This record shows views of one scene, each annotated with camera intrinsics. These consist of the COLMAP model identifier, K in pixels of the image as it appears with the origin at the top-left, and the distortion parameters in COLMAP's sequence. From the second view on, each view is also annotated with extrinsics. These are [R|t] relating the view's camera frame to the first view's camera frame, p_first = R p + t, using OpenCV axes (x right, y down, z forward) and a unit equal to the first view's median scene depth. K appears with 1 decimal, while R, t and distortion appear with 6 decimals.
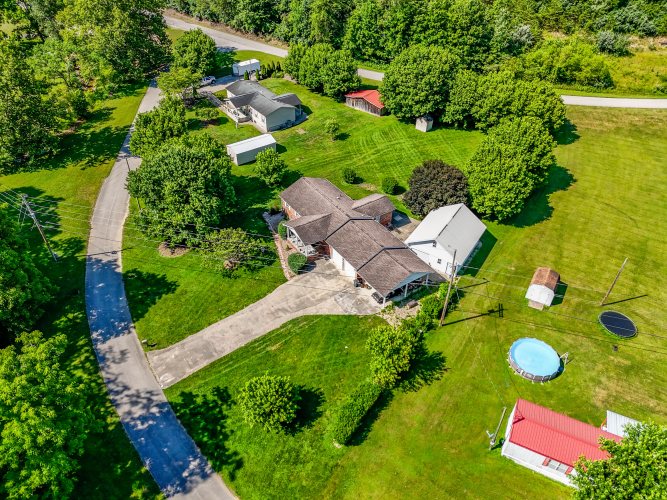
lens RADIAL K [[494.6, 0, 333.5], [0, 494.6, 250.0], [0, 0, 1]] dist [0.092845, -0.119920]
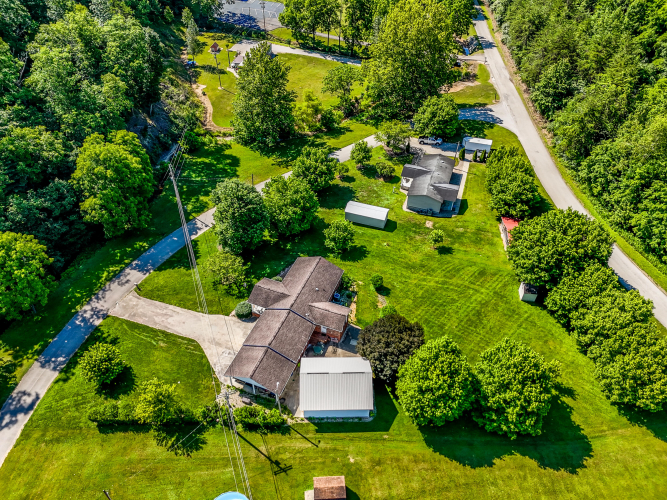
lens RADIAL K [[494.6, 0, 333.5], [0, 494.6, 250.0], [0, 0, 1]] dist [0.092845, -0.119920]
pose [[0.560638, 0.549104, -0.619814, 0.756964], [-0.534770, 0.811581, 0.235281, -0.520464], [0.632223, 0.199551, 0.748648, 0.211720]]
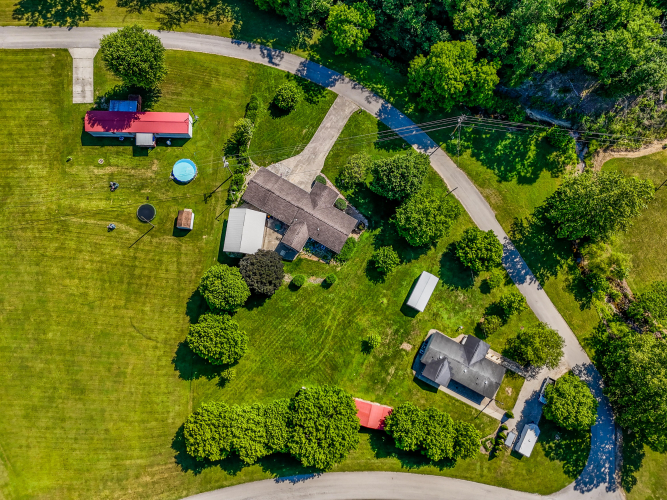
lens RADIAL K [[494.6, 0, 333.5], [0, 494.6, 250.0], [0, 0, 1]] dist [0.092845, -0.119920]
pose [[-0.903462, 0.414635, -0.108785, 0.180090], [-0.311049, -0.459485, 0.831938, -1.605271], [0.294966, 0.785462, 0.544100, 0.278462]]
